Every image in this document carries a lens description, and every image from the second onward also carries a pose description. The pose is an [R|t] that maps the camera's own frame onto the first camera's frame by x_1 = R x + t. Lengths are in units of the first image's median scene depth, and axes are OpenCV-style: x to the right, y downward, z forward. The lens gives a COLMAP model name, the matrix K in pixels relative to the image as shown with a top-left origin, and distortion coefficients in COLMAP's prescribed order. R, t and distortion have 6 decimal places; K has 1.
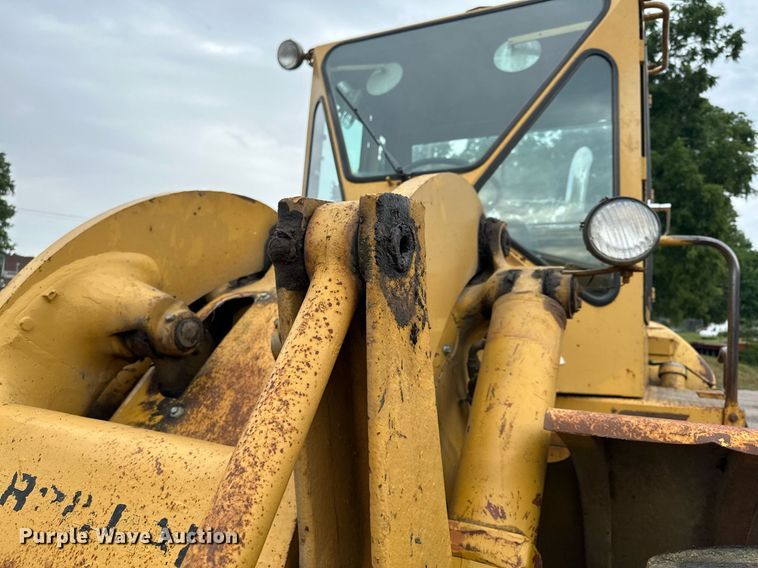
lens RADIAL K [[532.8, 0, 377.7], [0, 532.8, 294.3], [0, 0, 1]] dist [0.086942, -0.123732]
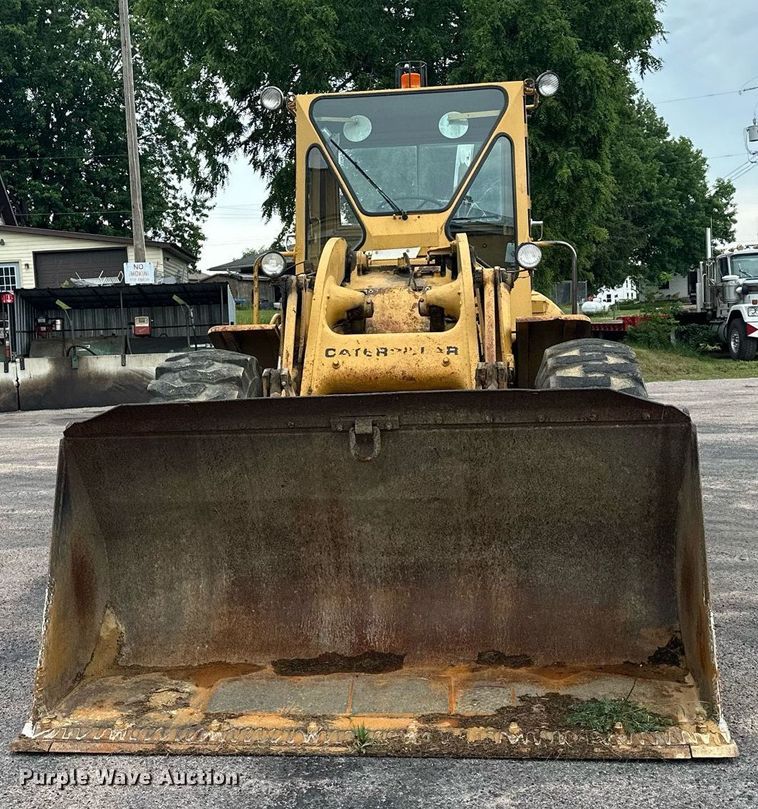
lens RADIAL K [[1228.6, 0, 328.7], [0, 1228.6, 439.7], [0, 0, 1]] dist [0.174897, -0.180808]
pose [[0.941752, -0.108716, 0.318250, -1.138180], [0.061296, 0.985945, 0.155420, -0.105568], [-0.330674, -0.126860, 0.935180, -2.031862]]
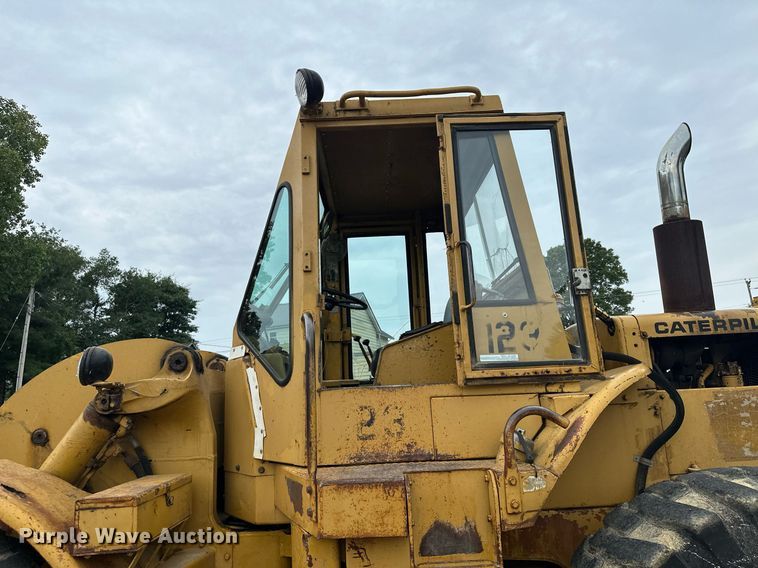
lens RADIAL K [[537.4, 0, 376.1], [0, 537.4, 282.2], [0, 0, 1]] dist [0.009576, -0.002214]
pose [[0.454211, -0.261691, -0.851592, 1.173719], [0.129895, 0.965123, -0.227297, 0.071738], [0.881374, -0.007376, 0.472362, 0.455993]]
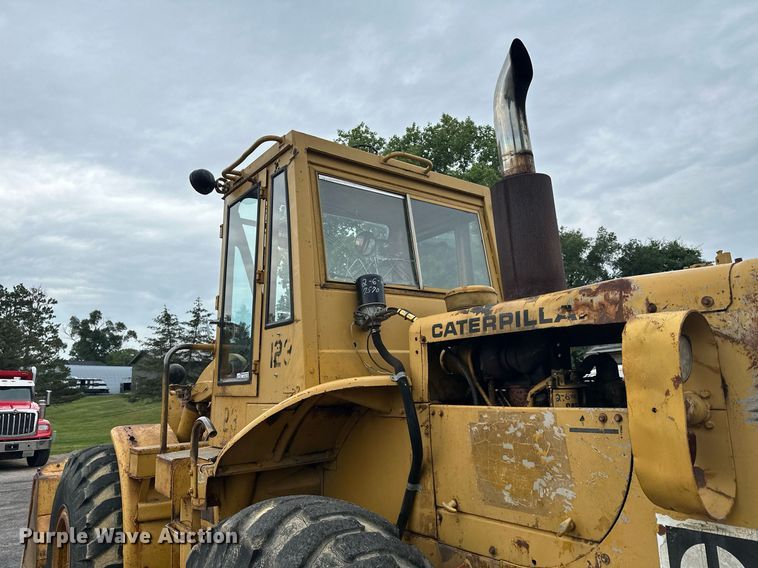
lens RADIAL K [[531.0, 0, 379.2], [0, 531.0, 281.5], [0, 0, 1]] dist [0.095759, -0.125897]
pose [[-0.440057, -0.216778, -0.871411, 1.315860], [0.062024, 0.960768, -0.270329, 0.137992], [0.895825, -0.173009, -0.409348, 1.634884]]
